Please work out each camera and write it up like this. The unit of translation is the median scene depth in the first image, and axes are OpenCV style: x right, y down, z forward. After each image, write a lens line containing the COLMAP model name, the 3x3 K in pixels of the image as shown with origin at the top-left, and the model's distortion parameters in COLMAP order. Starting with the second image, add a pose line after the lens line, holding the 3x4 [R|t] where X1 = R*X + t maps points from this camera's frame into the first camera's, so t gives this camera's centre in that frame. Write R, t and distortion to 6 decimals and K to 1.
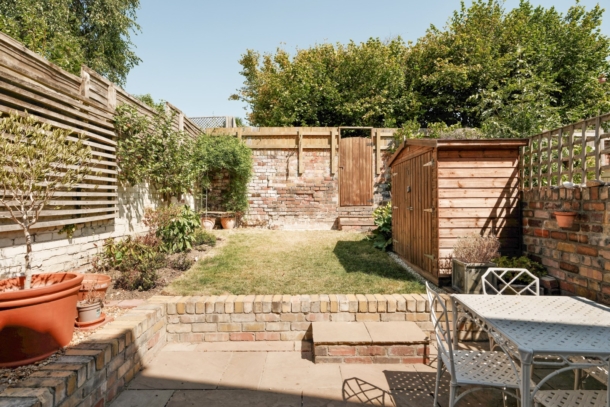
lens RADIAL K [[349.5, 0, 307.0], [0, 349.5, 196.9], [0, 0, 1]] dist [-0.004115, -0.000537]
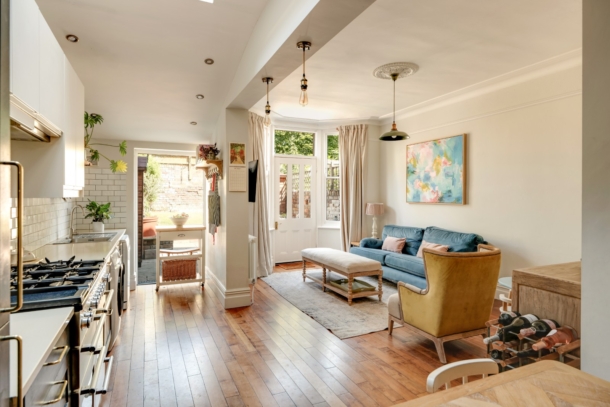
lens RADIAL K [[349.5, 0, 307.0], [0, 349.5, 196.9], [0, 0, 1]] dist [-0.004115, -0.000537]
pose [[0.904341, 0.002978, 0.426801, -0.226736], [-0.008368, 0.999907, 0.010753, -0.005555], [-0.426730, -0.013296, 0.904281, -0.756398]]
